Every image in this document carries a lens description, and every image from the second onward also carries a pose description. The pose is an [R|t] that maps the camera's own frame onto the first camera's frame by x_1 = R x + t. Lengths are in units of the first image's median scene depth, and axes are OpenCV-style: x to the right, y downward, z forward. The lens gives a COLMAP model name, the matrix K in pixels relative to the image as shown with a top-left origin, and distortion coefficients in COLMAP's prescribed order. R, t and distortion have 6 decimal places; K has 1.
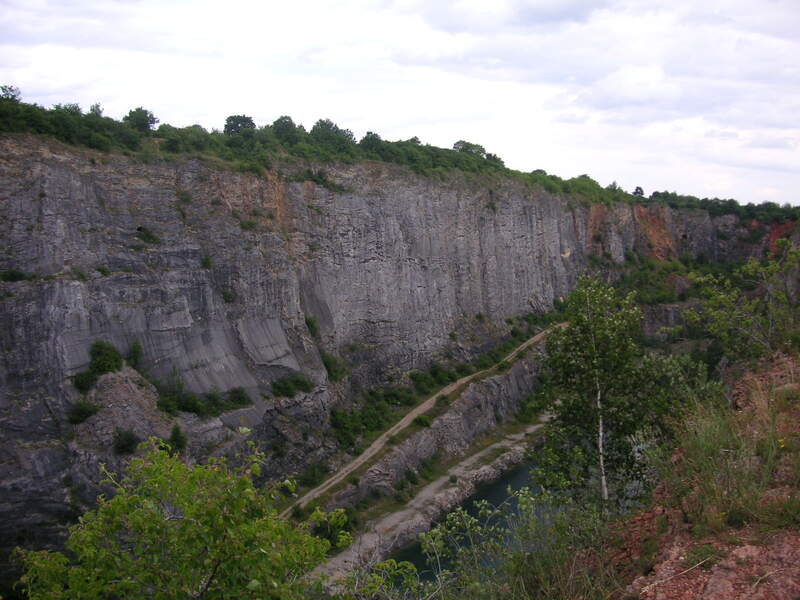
lens RADIAL K [[876.4, 0, 405.3], [0, 876.4, 300.9], [0, 0, 1]] dist [-0.161777, 0.000000]
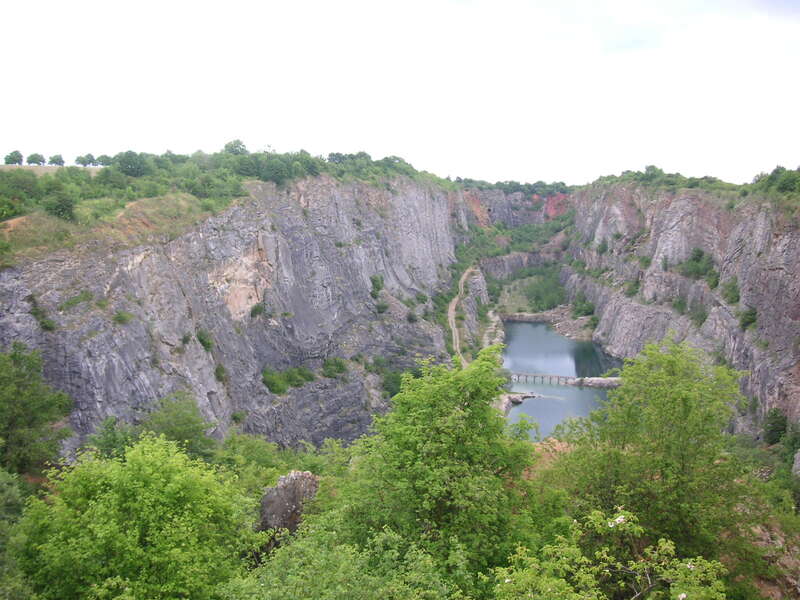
lens RADIAL K [[876.4, 0, 380.3], [0, 876.4, 310.6], [0, 0, 1]] dist [-0.161777, 0.000000]
pose [[0.945538, -0.102438, 0.308972, -0.294623], [0.095294, 0.994717, 0.038166, 0.015942], [-0.311249, -0.006645, 0.950305, -0.284645]]
